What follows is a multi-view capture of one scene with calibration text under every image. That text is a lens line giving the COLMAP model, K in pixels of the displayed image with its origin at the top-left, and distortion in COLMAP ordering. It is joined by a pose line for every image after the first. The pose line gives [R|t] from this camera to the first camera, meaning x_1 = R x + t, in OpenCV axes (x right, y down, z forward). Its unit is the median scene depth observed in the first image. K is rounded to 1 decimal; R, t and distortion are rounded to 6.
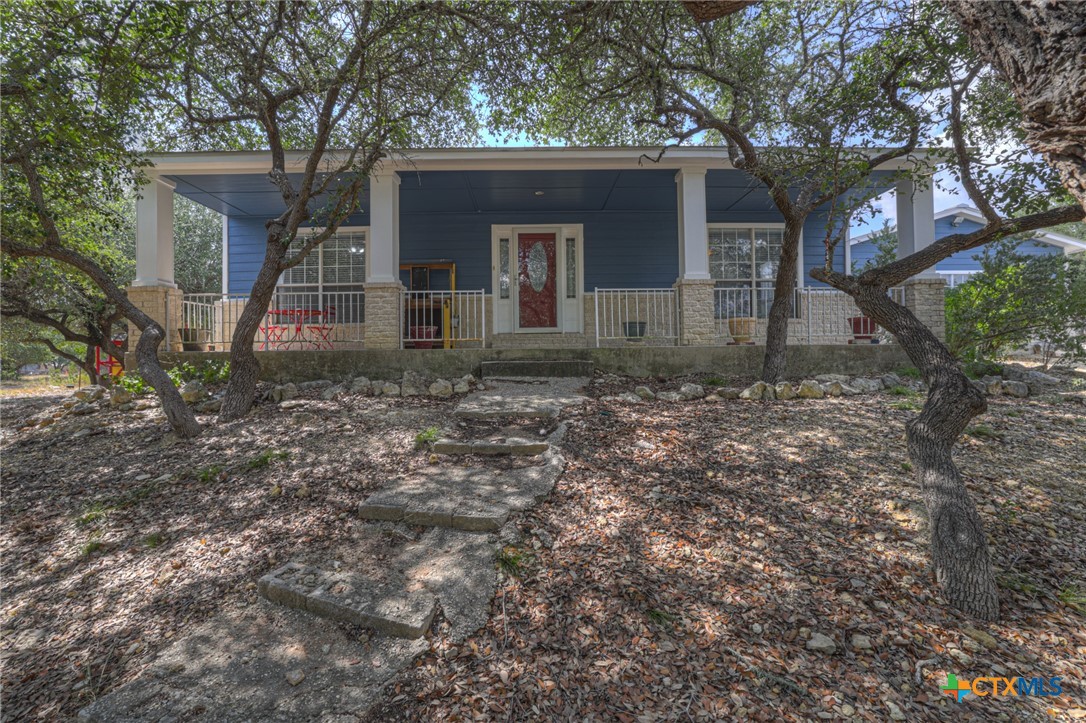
lens RADIAL K [[487.3, 0, 543.0], [0, 487.3, 361.5], [0, 0, 1]] dist [0.000508, 0.000056]
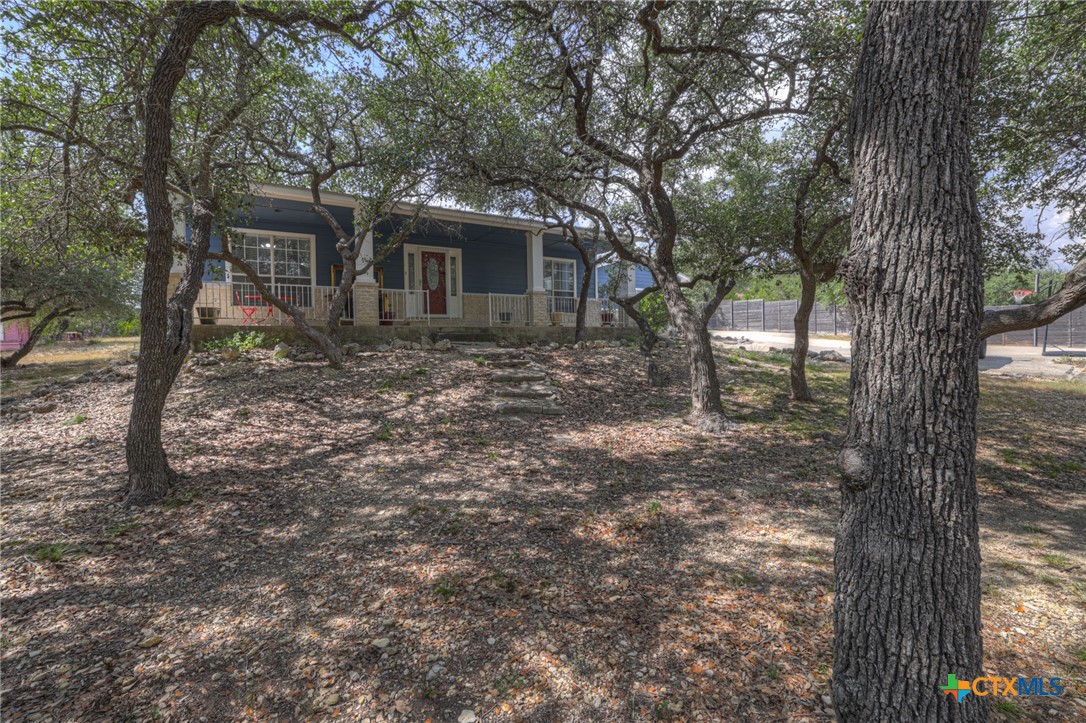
lens RADIAL K [[487.3, 0, 543.0], [0, 487.3, 361.5], [0, 0, 1]] dist [0.000508, 0.000056]
pose [[0.864114, -0.020922, 0.502861, -0.543056], [0.009281, 0.999628, 0.025641, 0.048380], [-0.503211, -0.017490, 0.863987, -0.558021]]
